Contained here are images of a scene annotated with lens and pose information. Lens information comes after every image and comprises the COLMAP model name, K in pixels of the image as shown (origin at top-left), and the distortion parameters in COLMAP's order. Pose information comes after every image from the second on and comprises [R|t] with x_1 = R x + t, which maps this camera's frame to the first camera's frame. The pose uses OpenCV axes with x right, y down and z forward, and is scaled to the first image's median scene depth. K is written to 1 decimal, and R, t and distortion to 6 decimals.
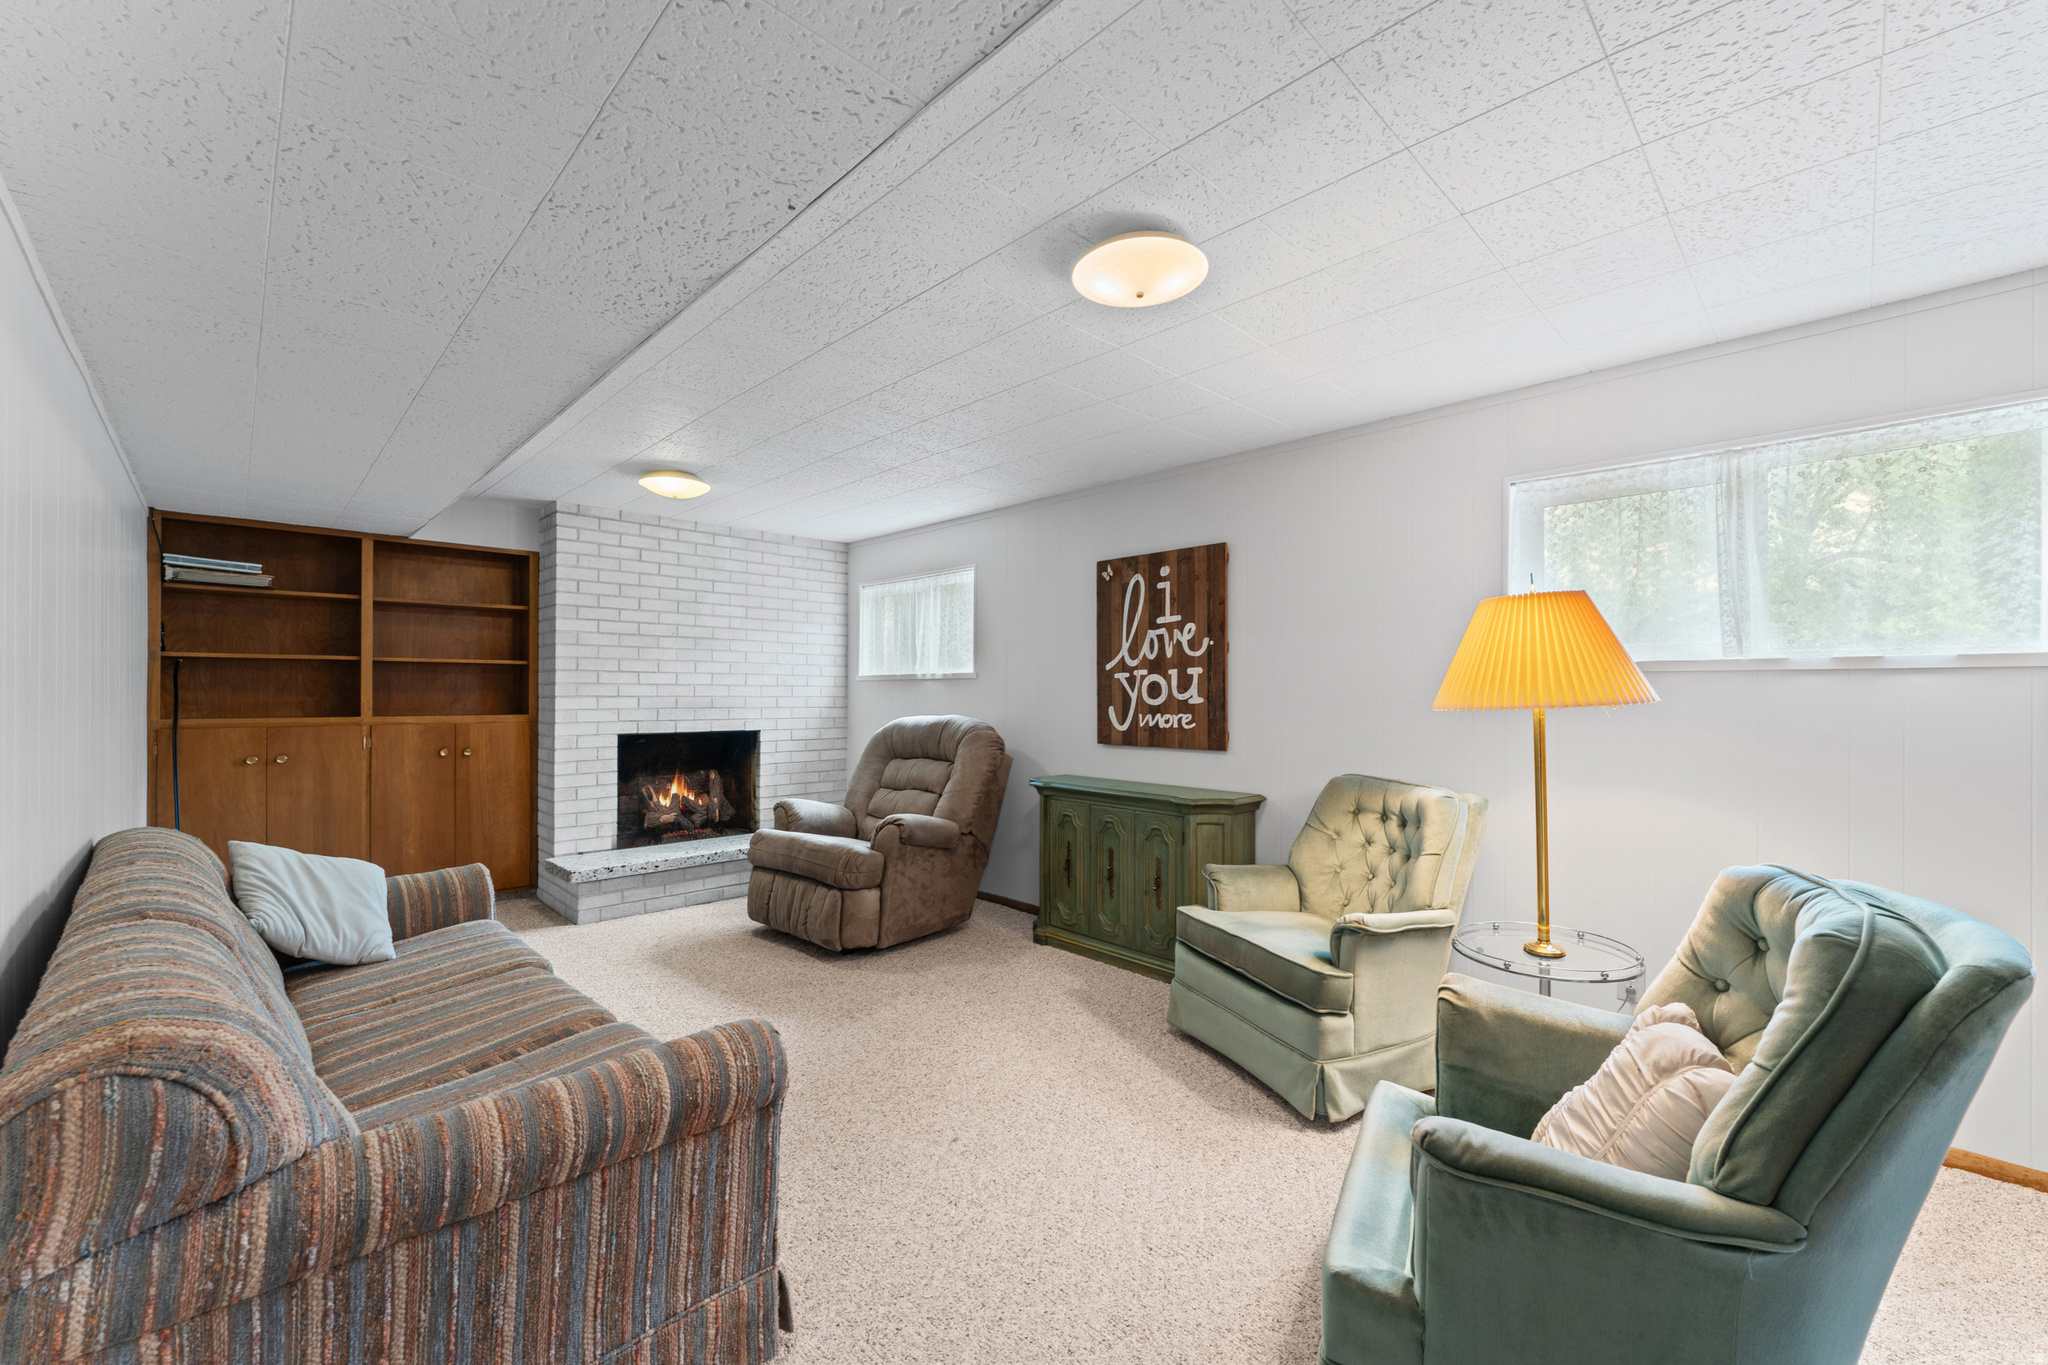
lens RADIAL K [[818.8, 0, 1014.9], [0, 818.8, 680.3], [0, 0, 1]] dist [-0.000640, 0.000006]
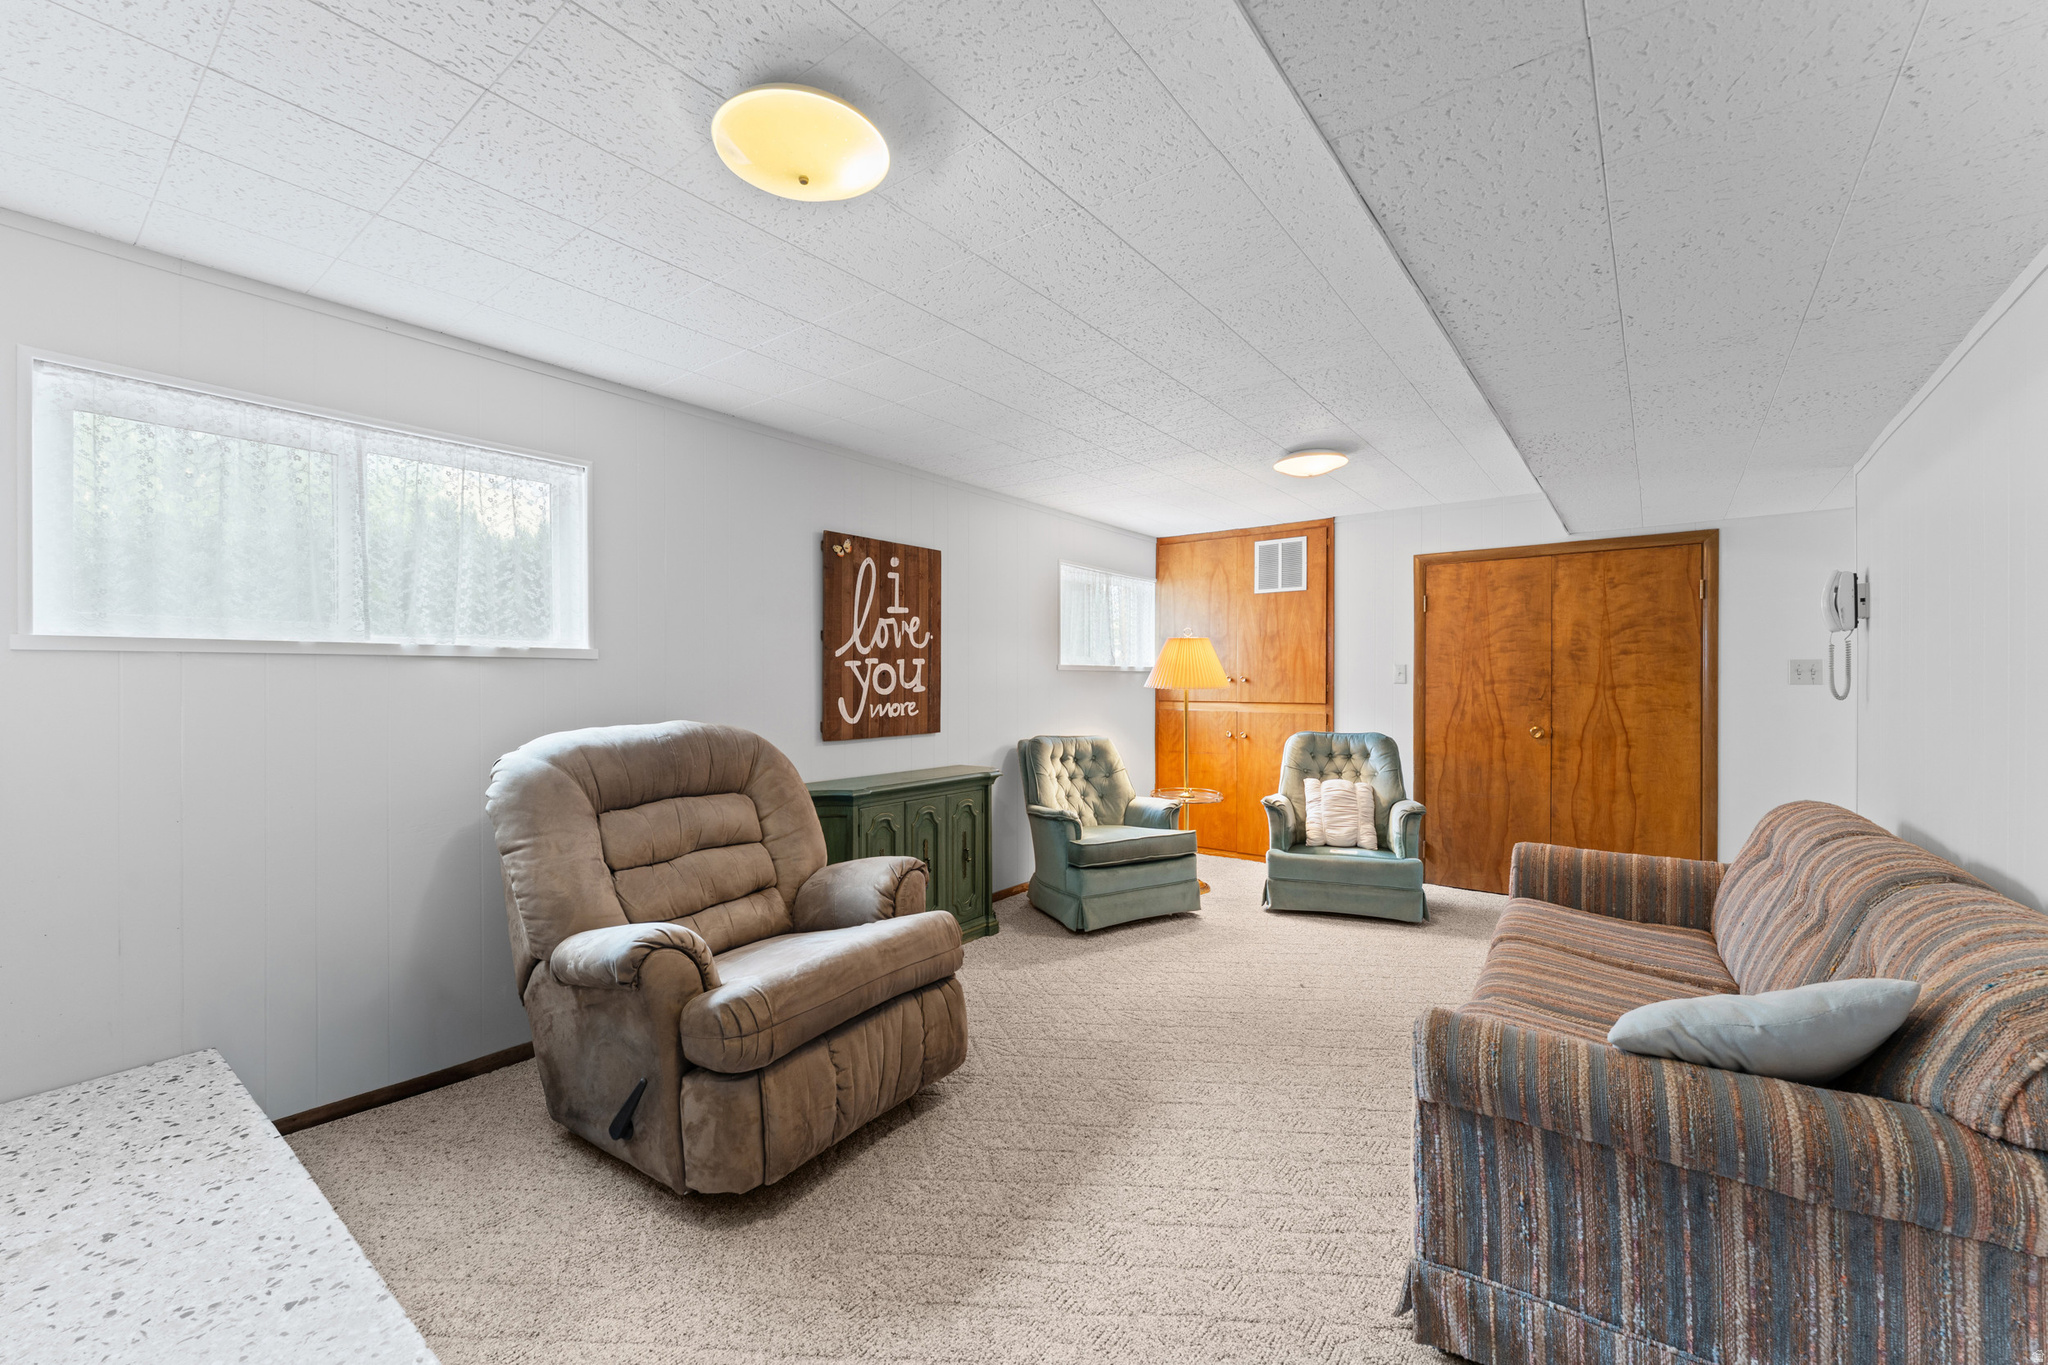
lens RADIAL K [[818.8, 0, 1015.9], [0, 818.8, 679.4], [0, 0, 1]] dist [-0.000640, 0.000006]
pose [[-0.132553, -0.006154, 0.991157, -0.836840], [-0.019057, 0.999812, 0.003659, 0.005270], [-0.990993, -0.018403, -0.132645, 0.977157]]
